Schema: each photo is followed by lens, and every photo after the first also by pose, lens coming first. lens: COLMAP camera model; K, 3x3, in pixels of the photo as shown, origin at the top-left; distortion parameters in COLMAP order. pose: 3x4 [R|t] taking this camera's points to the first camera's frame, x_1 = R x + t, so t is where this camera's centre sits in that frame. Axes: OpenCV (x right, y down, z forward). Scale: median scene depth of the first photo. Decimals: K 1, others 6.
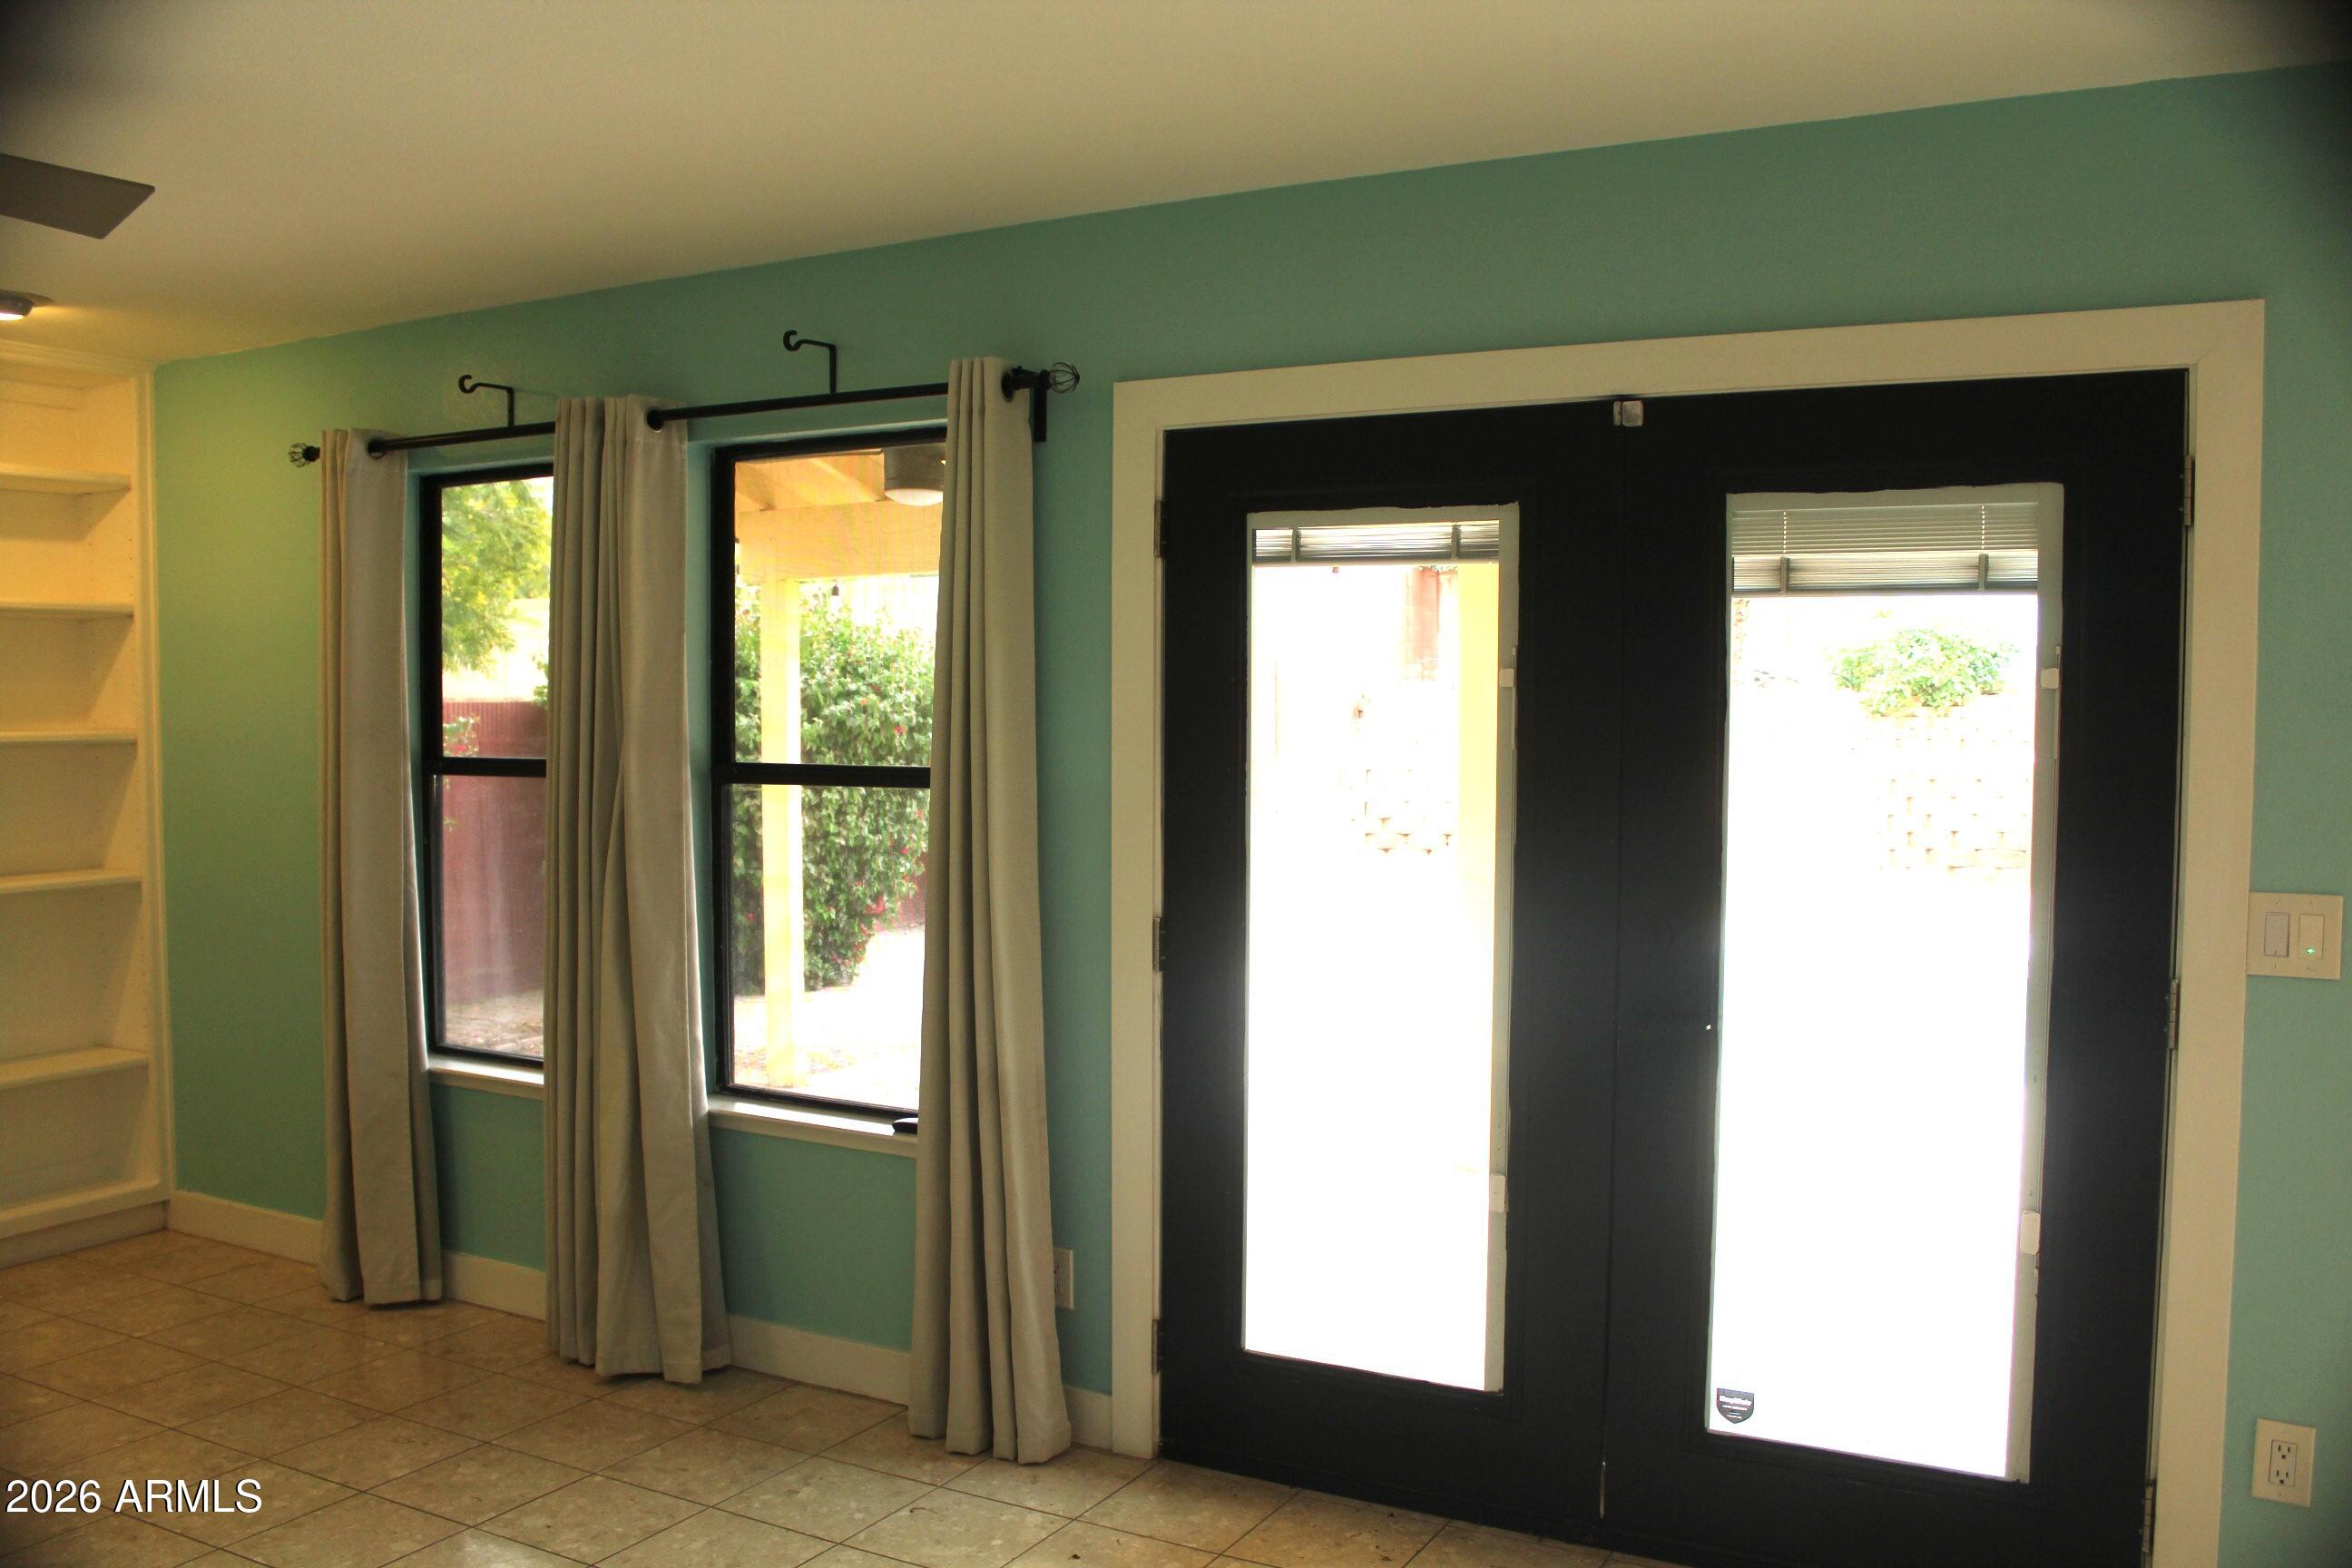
lens RADIAL K [[1968.9, 0, 1176.0], [0, 1968.9, 784.0], [0, 0, 1]] dist [-0.154576, 0.137710]
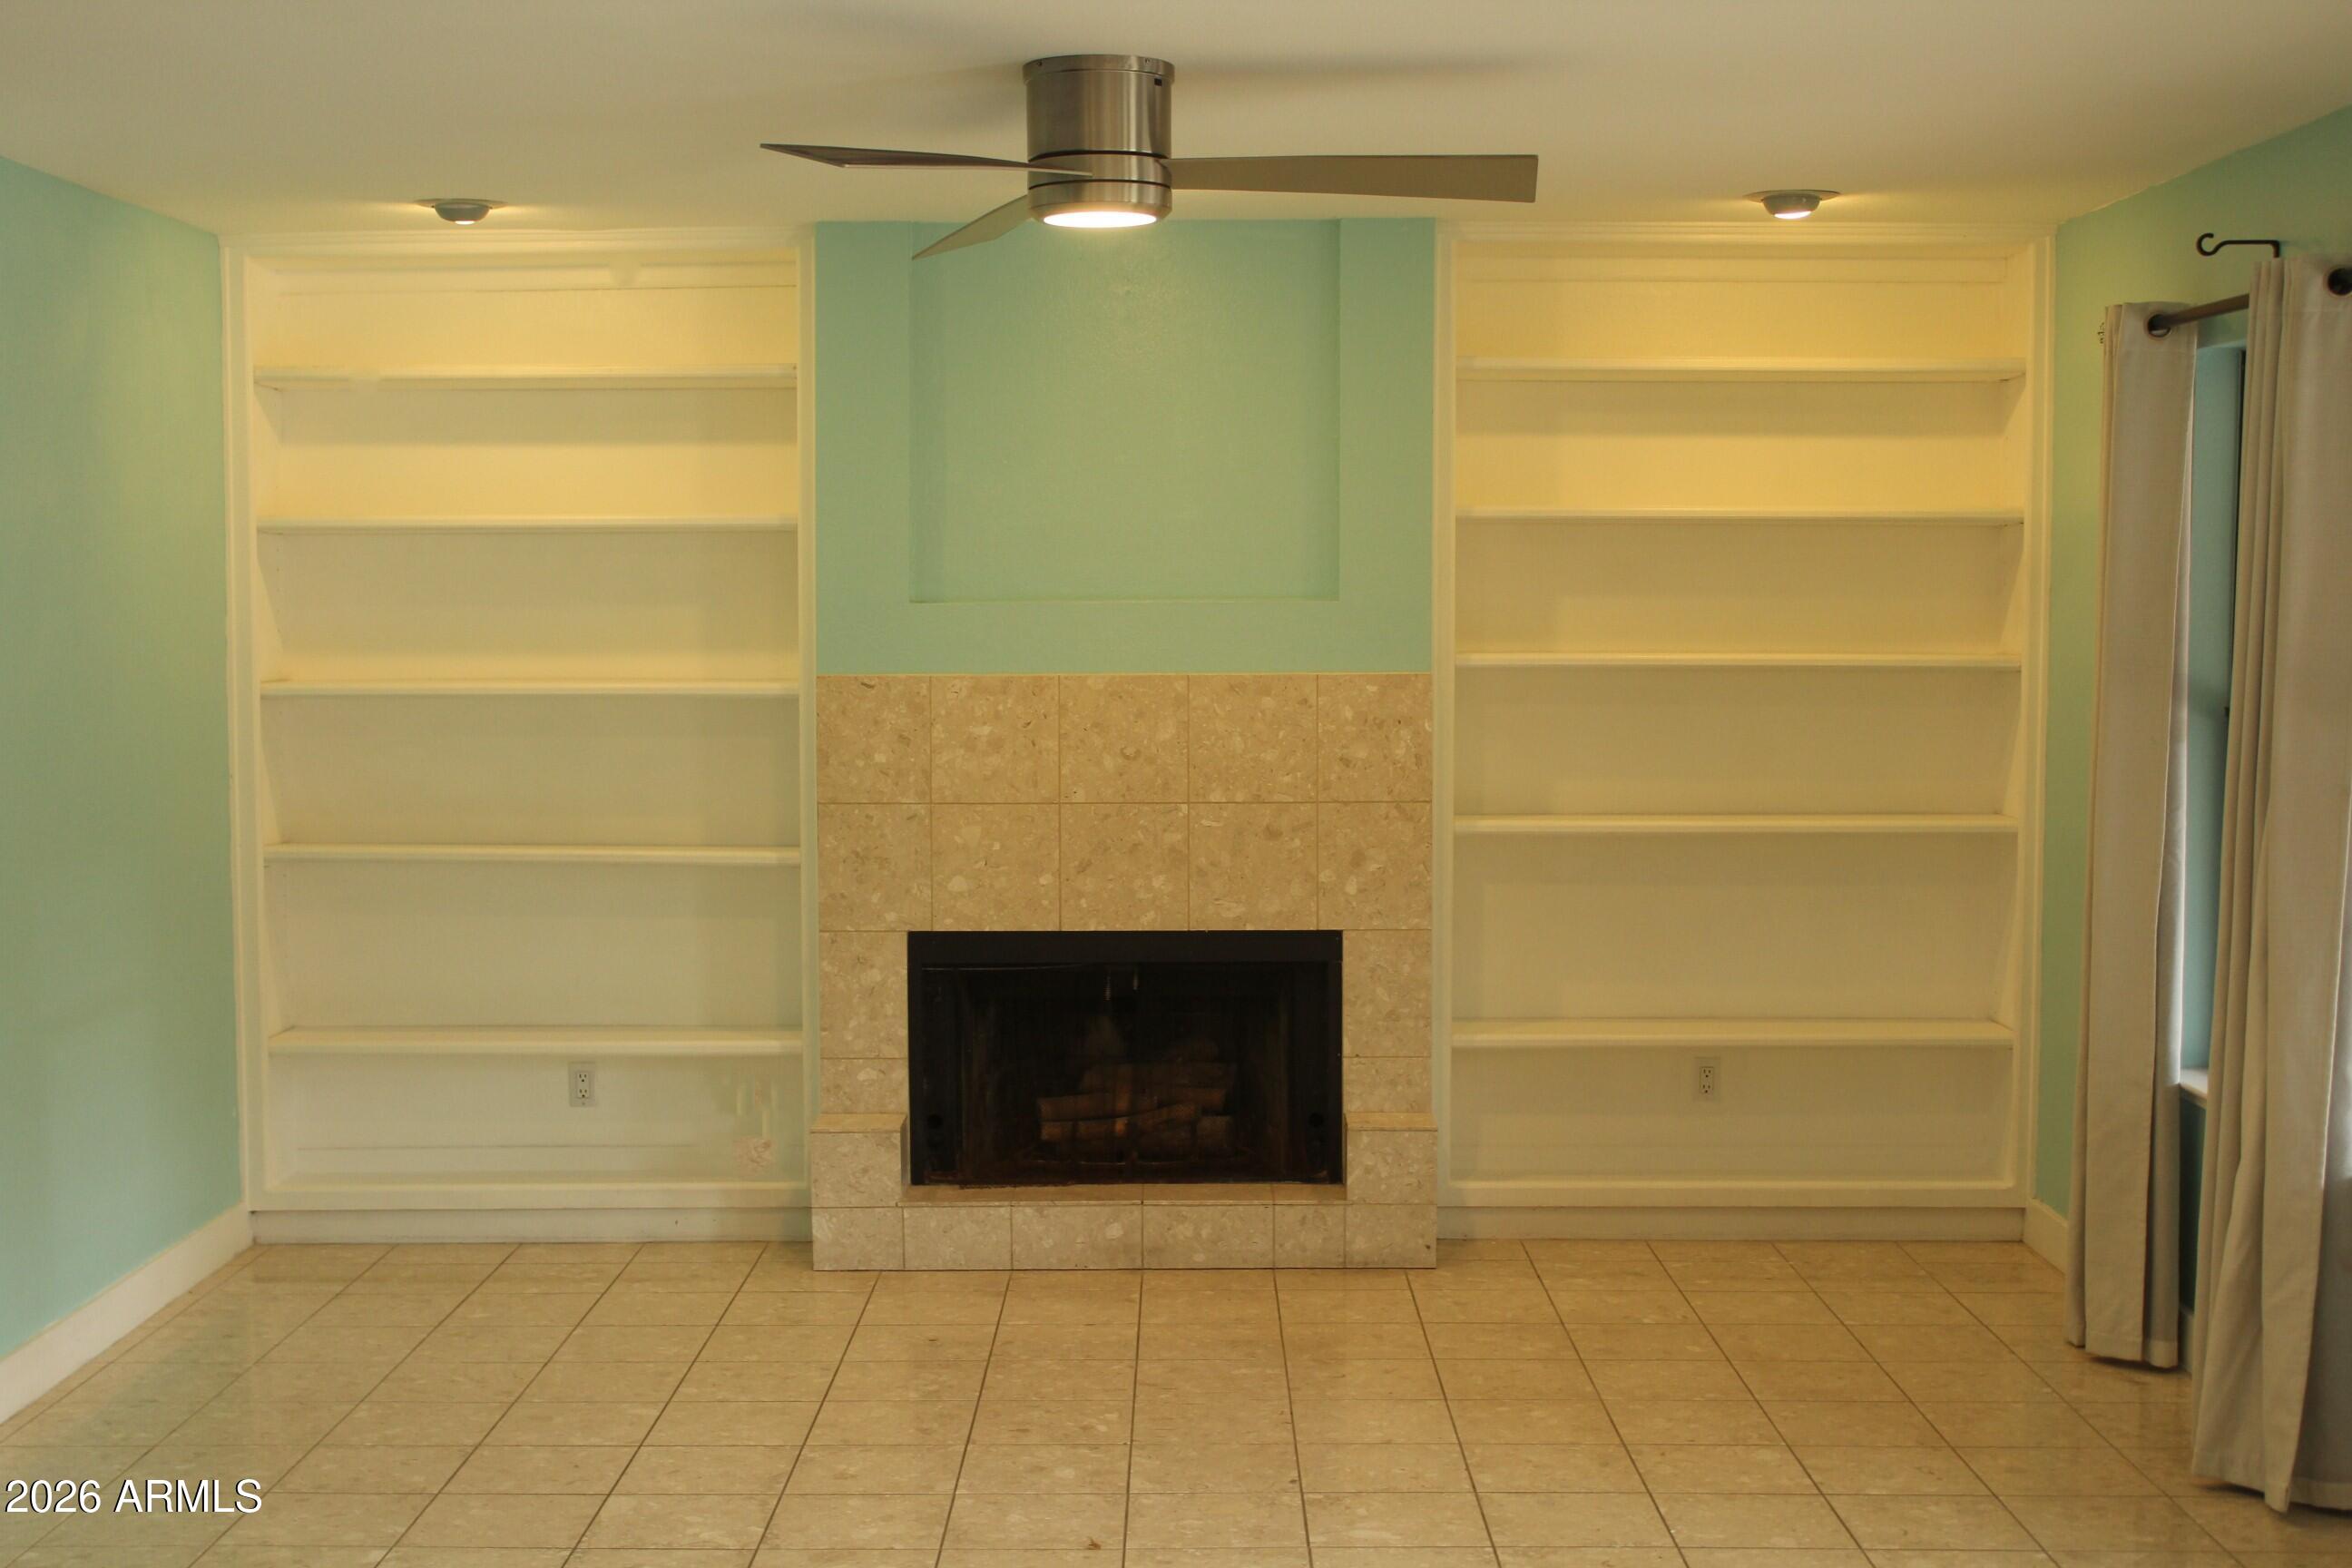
lens RADIAL K [[3063.9, 0, 1176.0], [0, 3063.9, 784.0], [0, 0, 1]] dist [0.002598, -0.006043]
pose [[0.483841, 0.059856, -0.873106, 0.540354], [-0.038248, 0.998151, 0.047233, -0.024543], [0.874320, 0.010541, 0.485236, -0.004136]]
